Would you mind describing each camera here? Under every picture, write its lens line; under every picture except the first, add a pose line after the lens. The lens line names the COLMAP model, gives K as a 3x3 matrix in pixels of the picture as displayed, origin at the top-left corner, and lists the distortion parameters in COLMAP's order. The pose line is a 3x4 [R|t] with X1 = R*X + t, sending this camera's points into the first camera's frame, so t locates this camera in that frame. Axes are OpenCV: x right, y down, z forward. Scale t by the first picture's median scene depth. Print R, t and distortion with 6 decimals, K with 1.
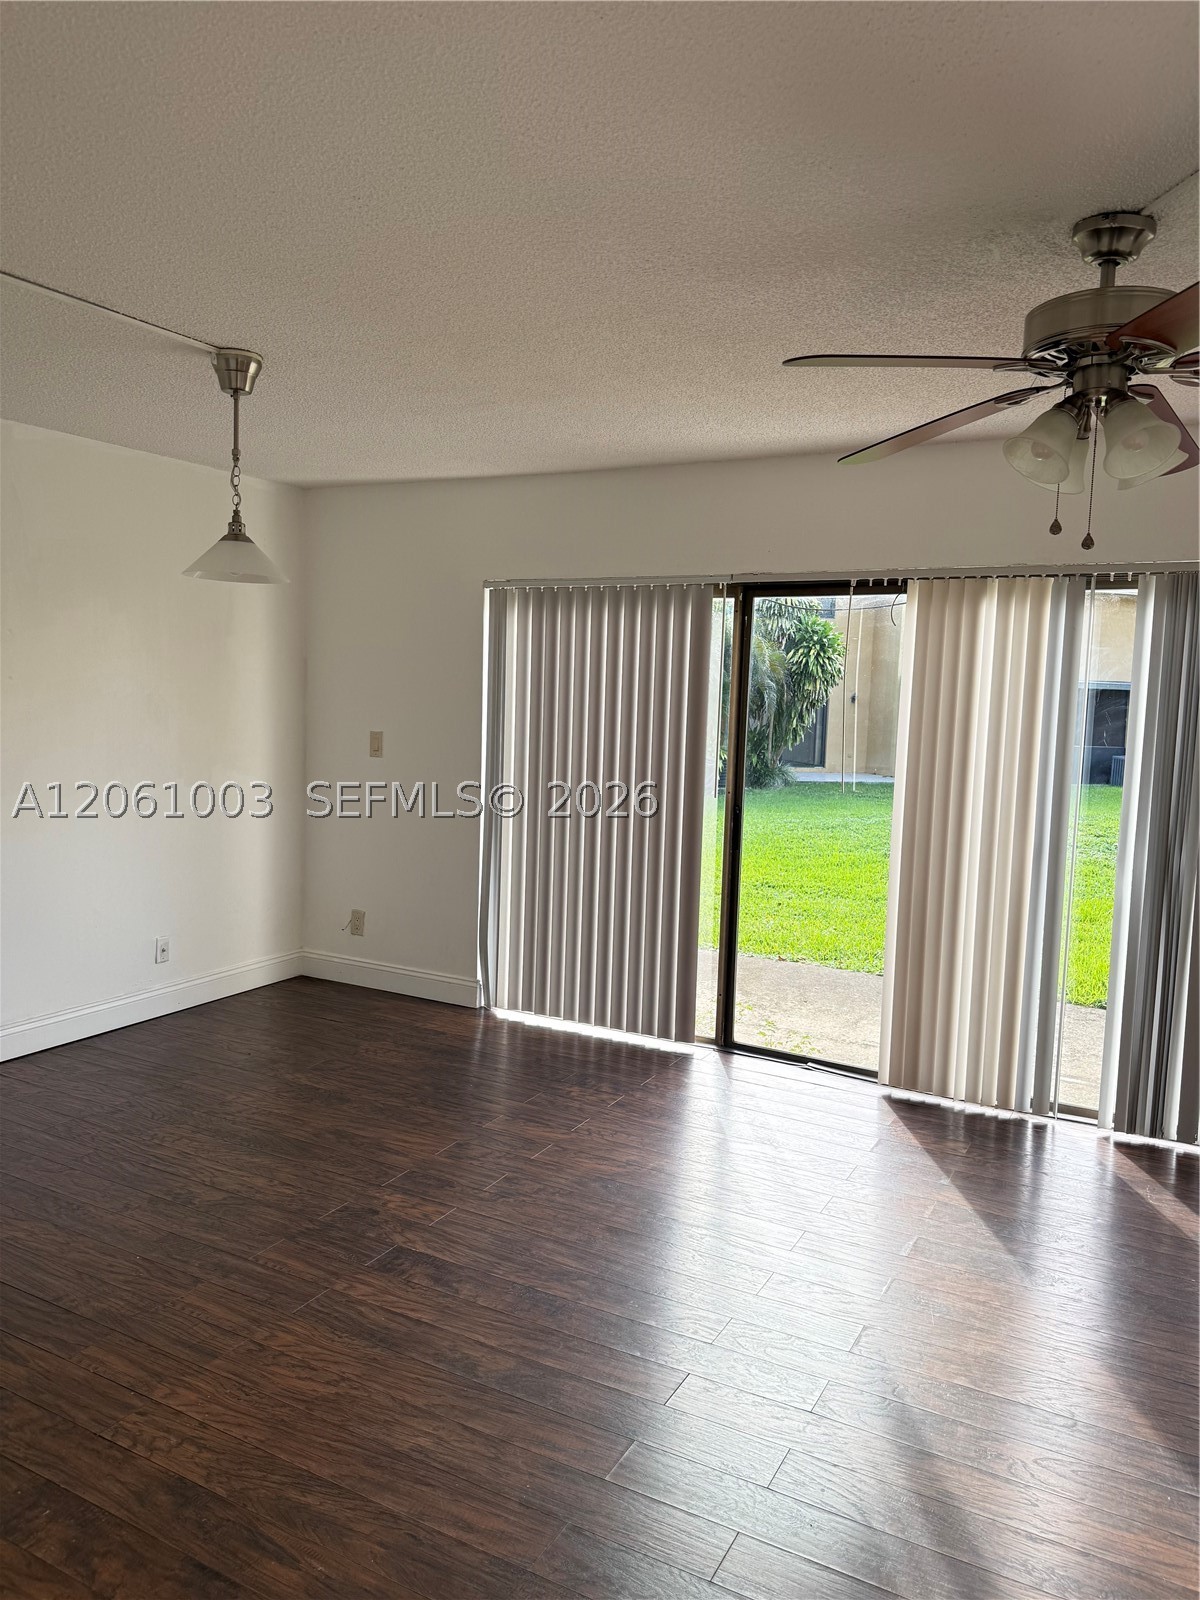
lens RADIAL K [[1131.1, 0, 594.0], [0, 1131.1, 796.1], [0, 0, 1]] dist [0.053446, -0.059381]
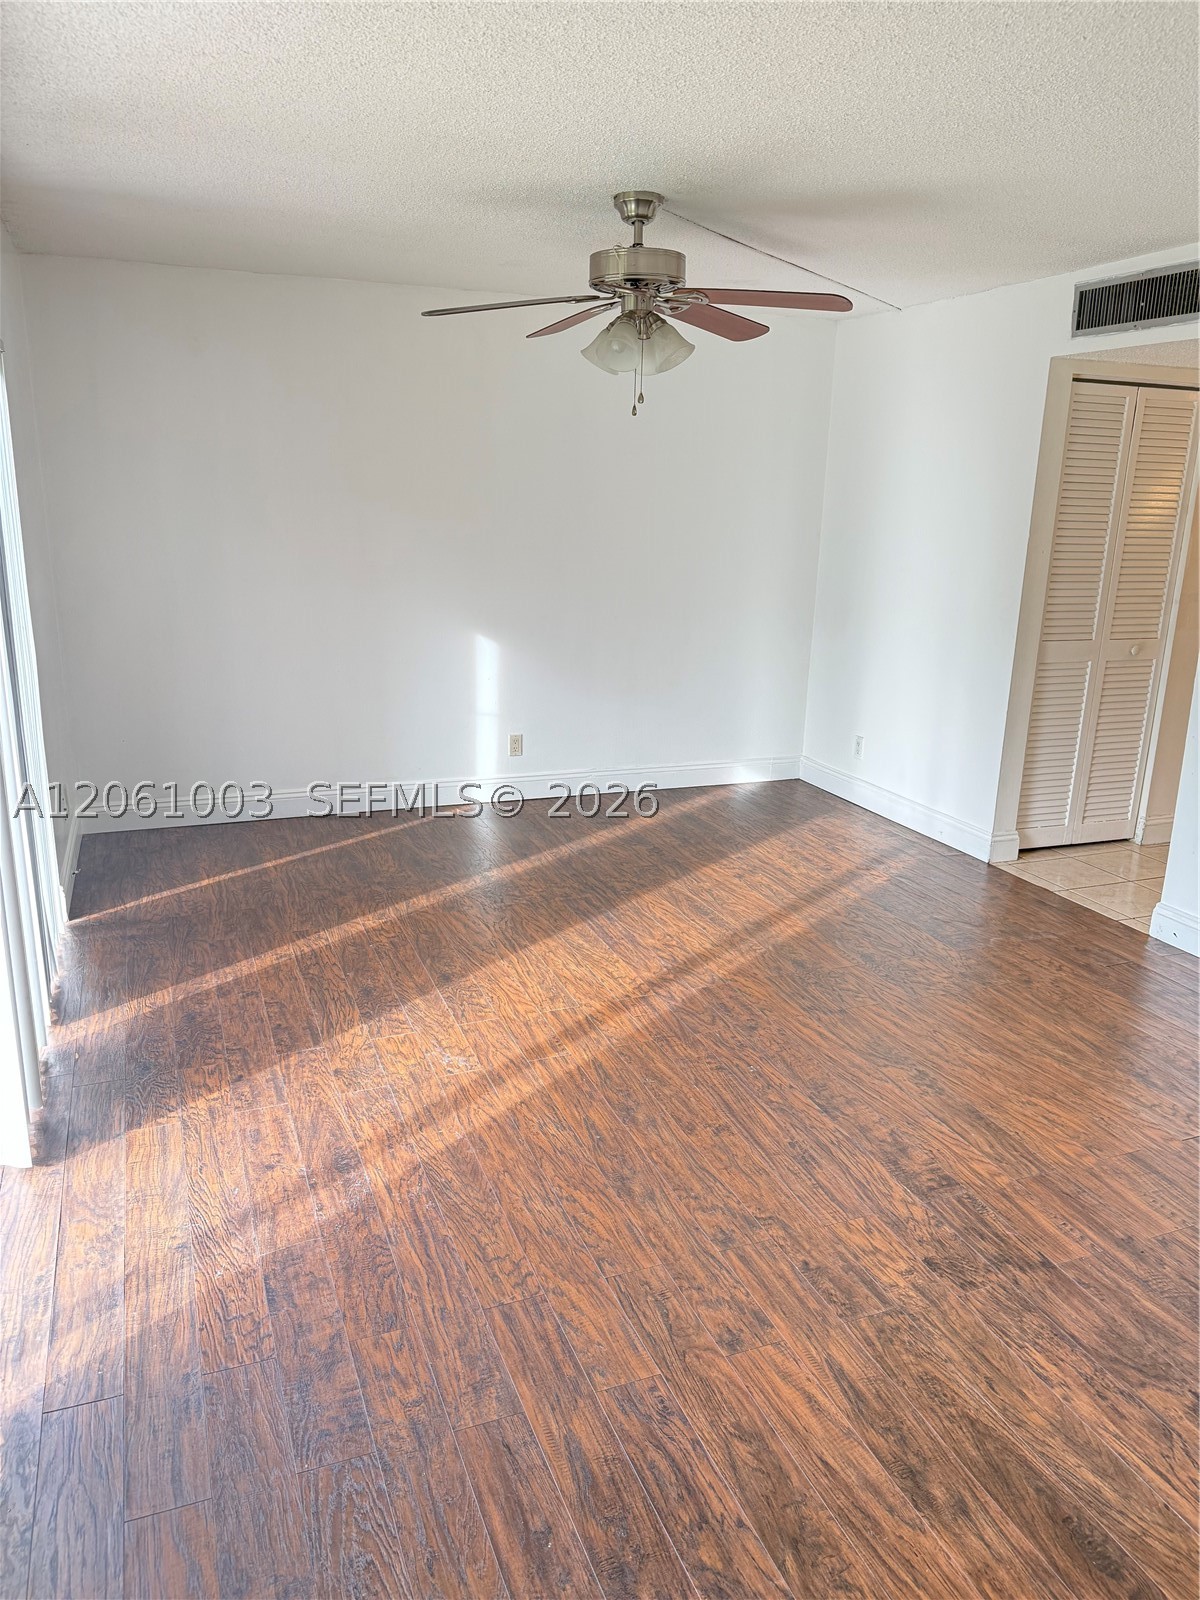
lens RADIAL K [[1131.1, 0, 594.0], [0, 1131.1, 796.1], [0, 0, 1]] dist [0.053446, -0.059381]
pose [[-0.765522, -0.215886, 0.606111, -0.455143], [0.016182, 0.935270, 0.353564, -0.212592], [-0.643207, 0.280469, -0.712476, 1.752764]]
